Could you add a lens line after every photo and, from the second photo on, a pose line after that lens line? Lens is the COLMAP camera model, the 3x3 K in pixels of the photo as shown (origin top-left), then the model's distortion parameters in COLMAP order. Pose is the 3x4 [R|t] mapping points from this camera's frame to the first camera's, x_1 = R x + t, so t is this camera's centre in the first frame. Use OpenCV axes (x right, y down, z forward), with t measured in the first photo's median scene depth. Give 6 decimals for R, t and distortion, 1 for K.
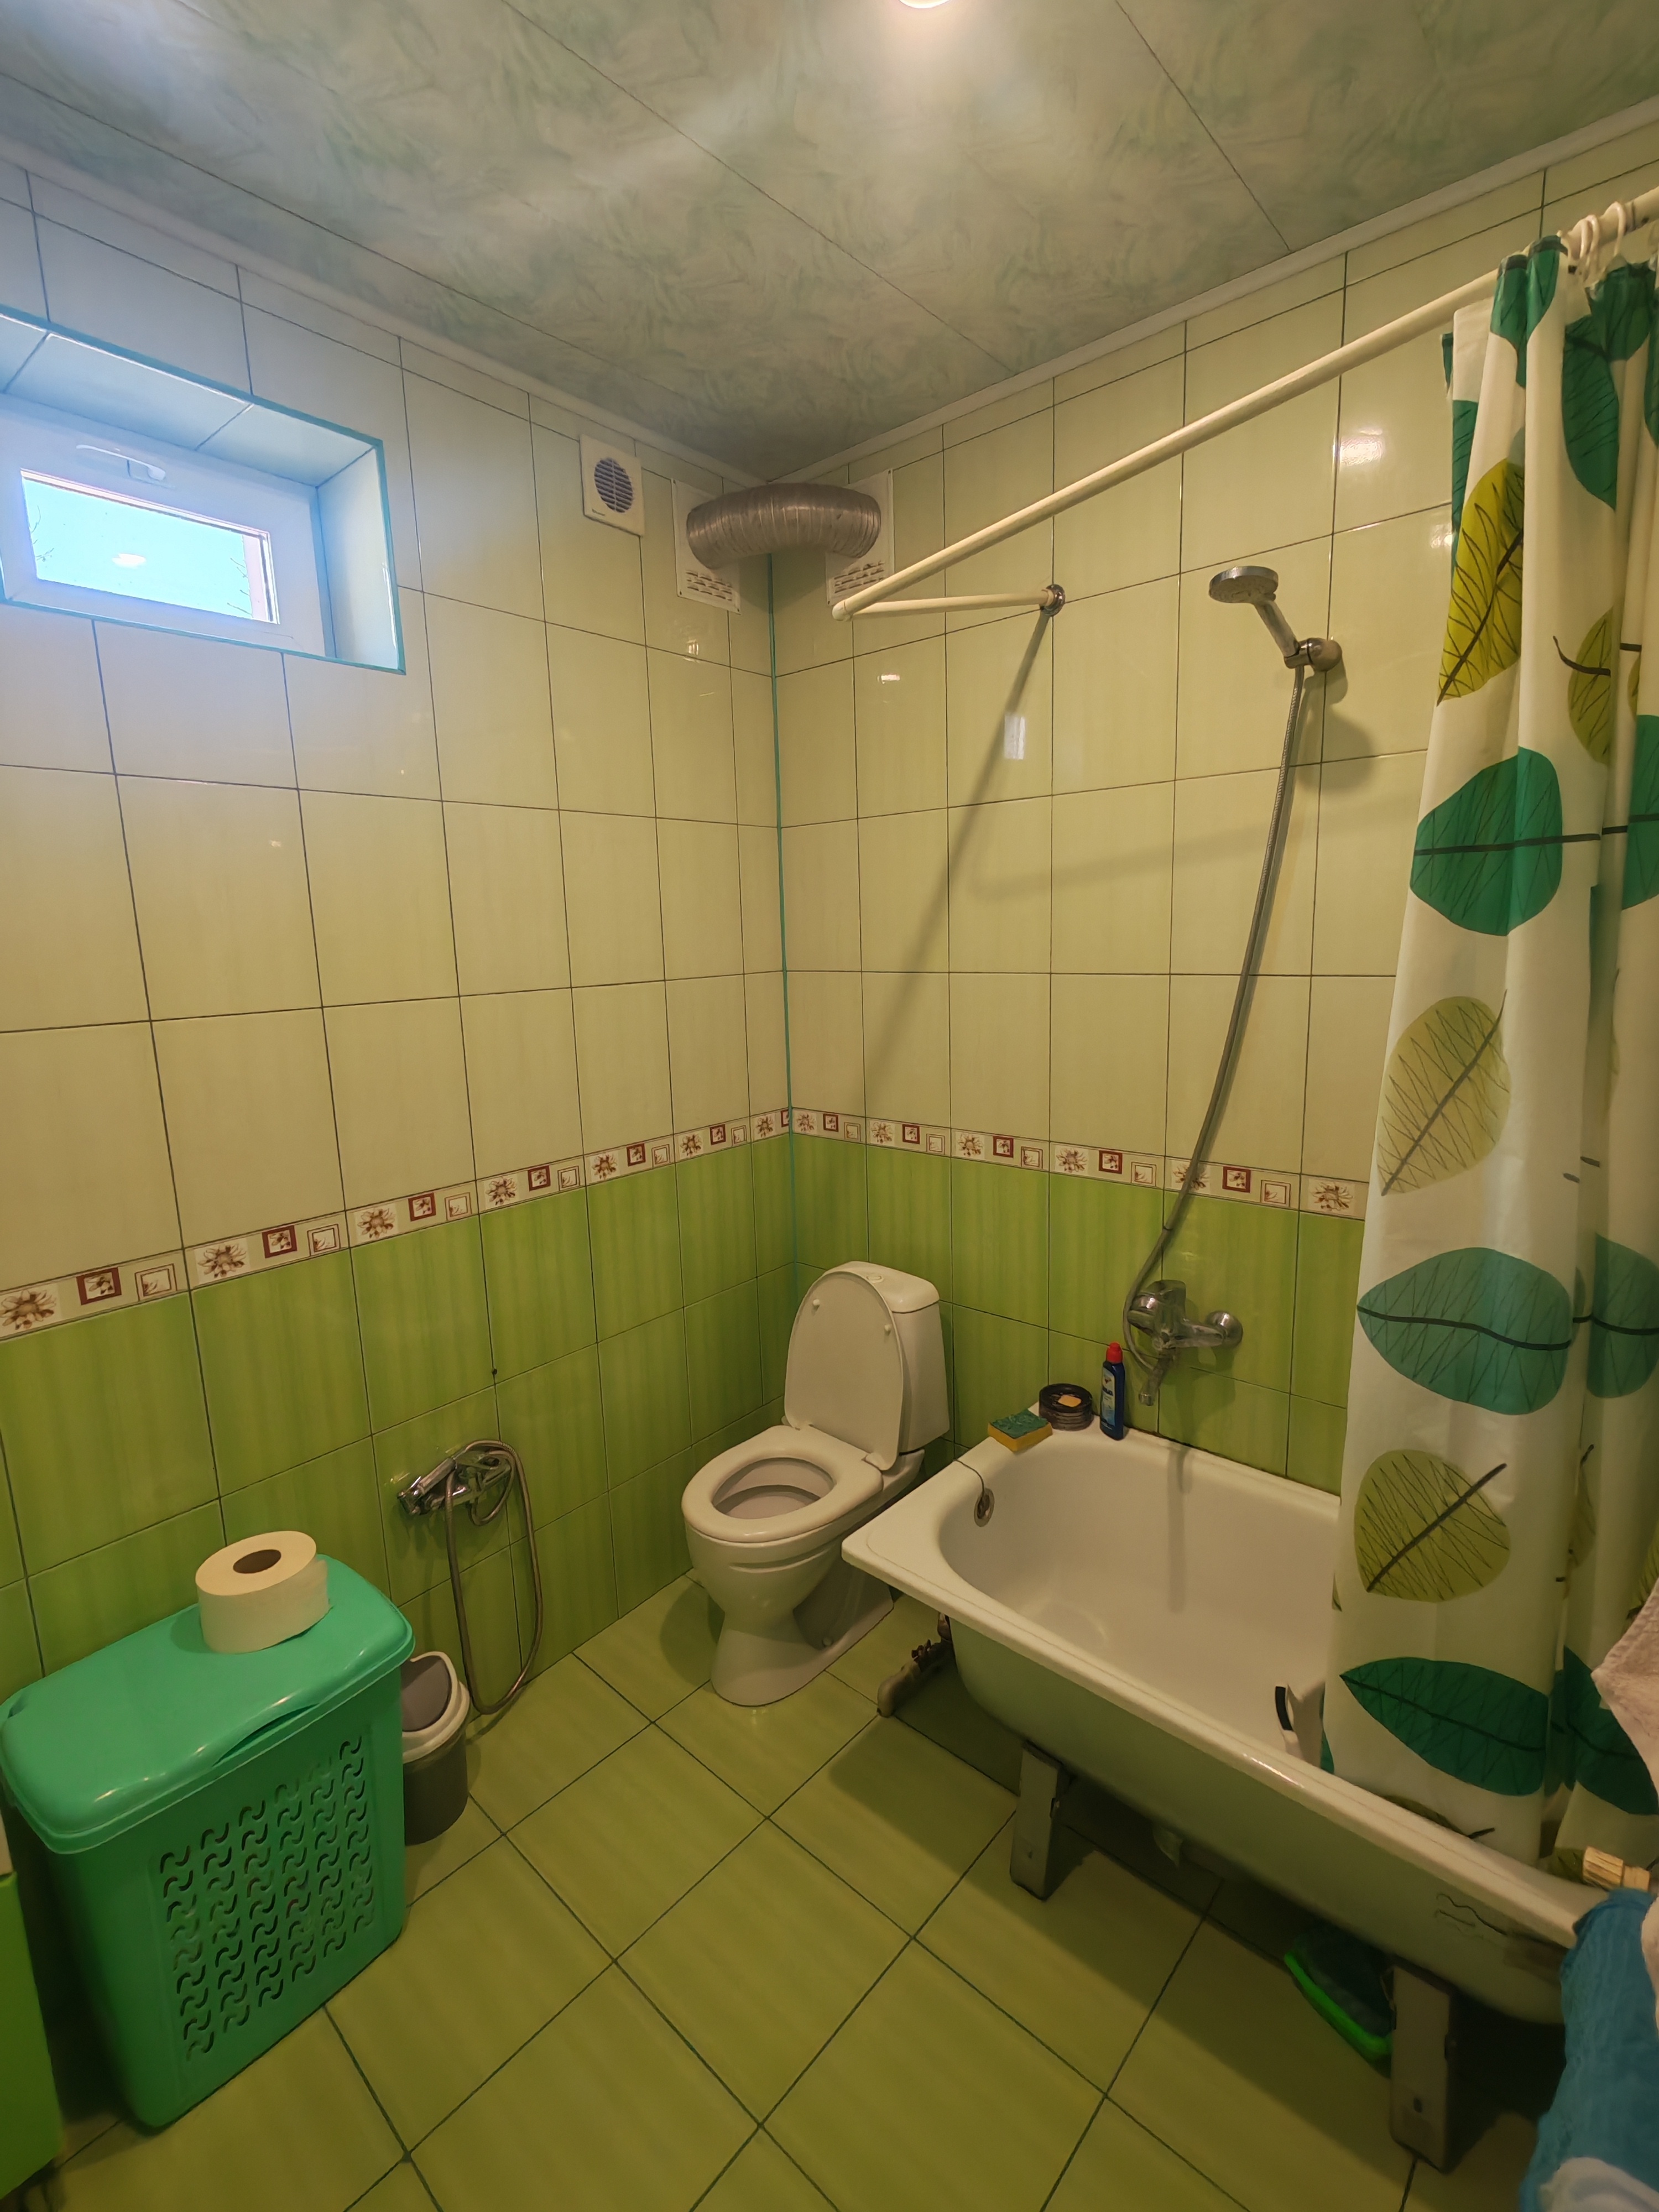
lens RADIAL K [[1008.8, 0, 833.5], [0, 1008.8, 1100.9], [0, 0, 1]] dist [-0.003034, 0.003004]
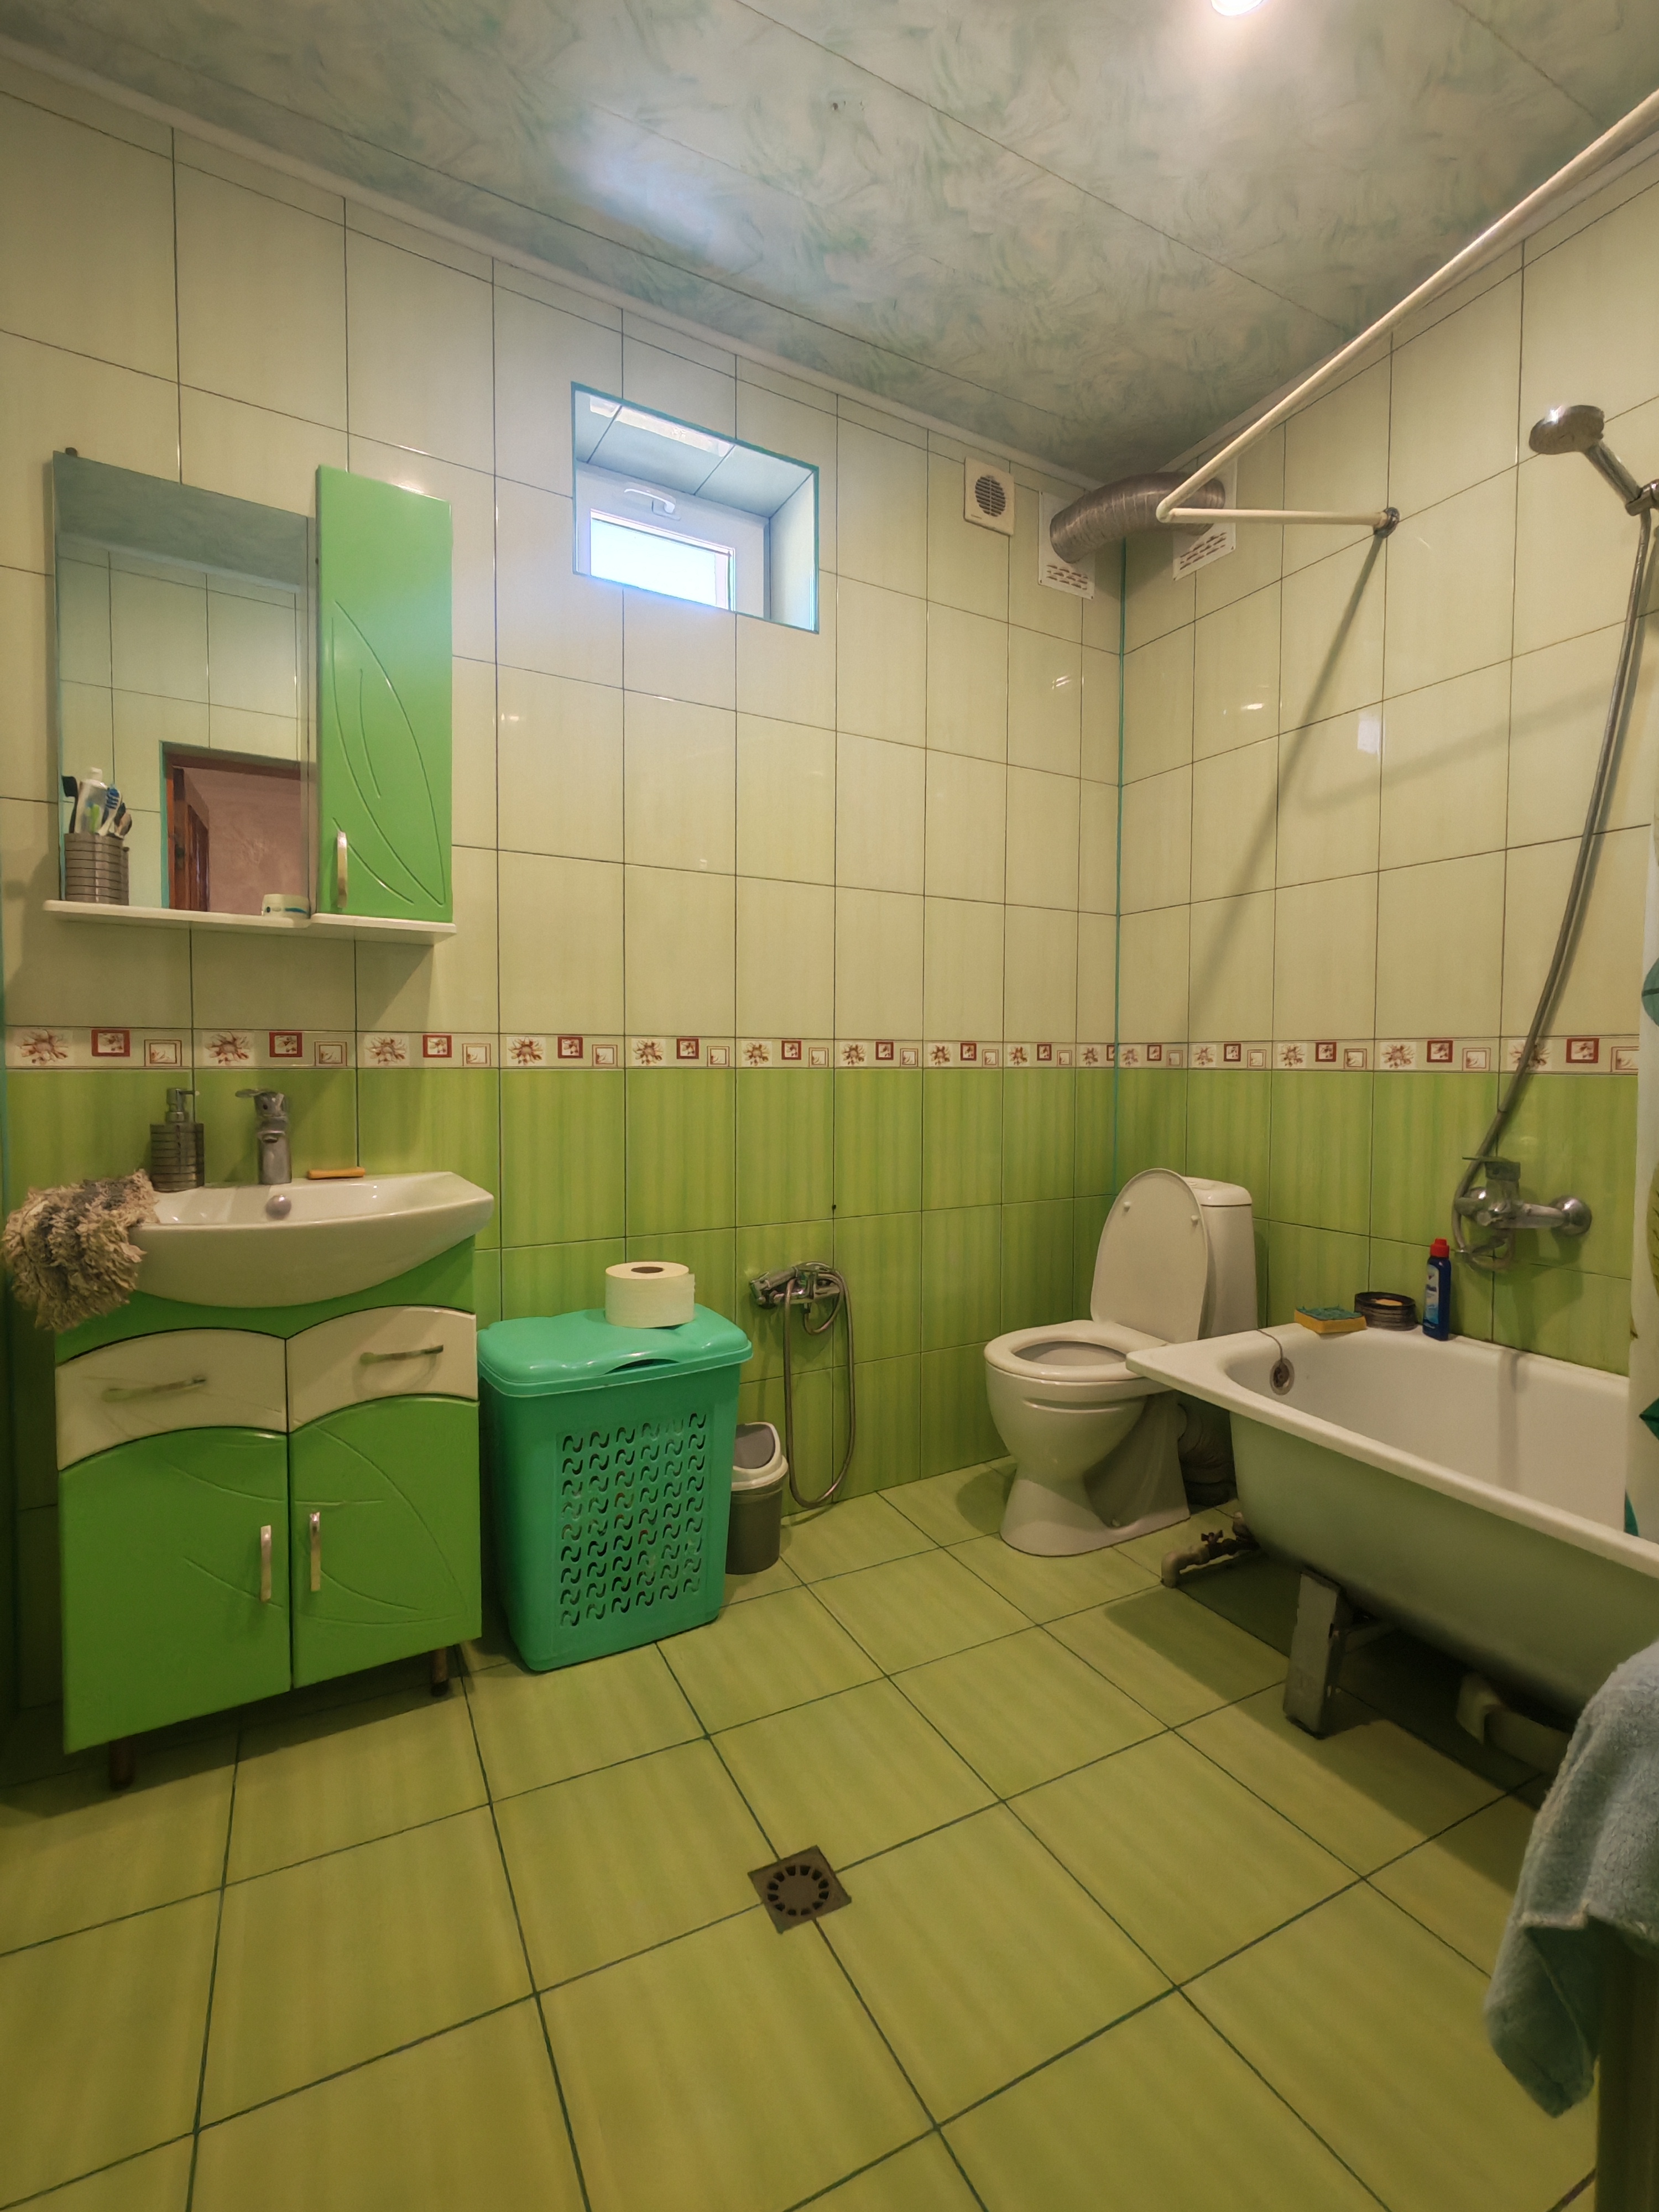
lens RADIAL K [[1008.8, 0, 839.4], [0, 1008.8, 1100.2], [0, 0, 1]] dist [-0.003034, 0.003004]
pose [[0.938471, 0.046777, -0.342176, 0.067679], [-0.089800, 0.989756, -0.110987, 0.286854], [0.333480, 0.134886, 0.933058, -0.113512]]
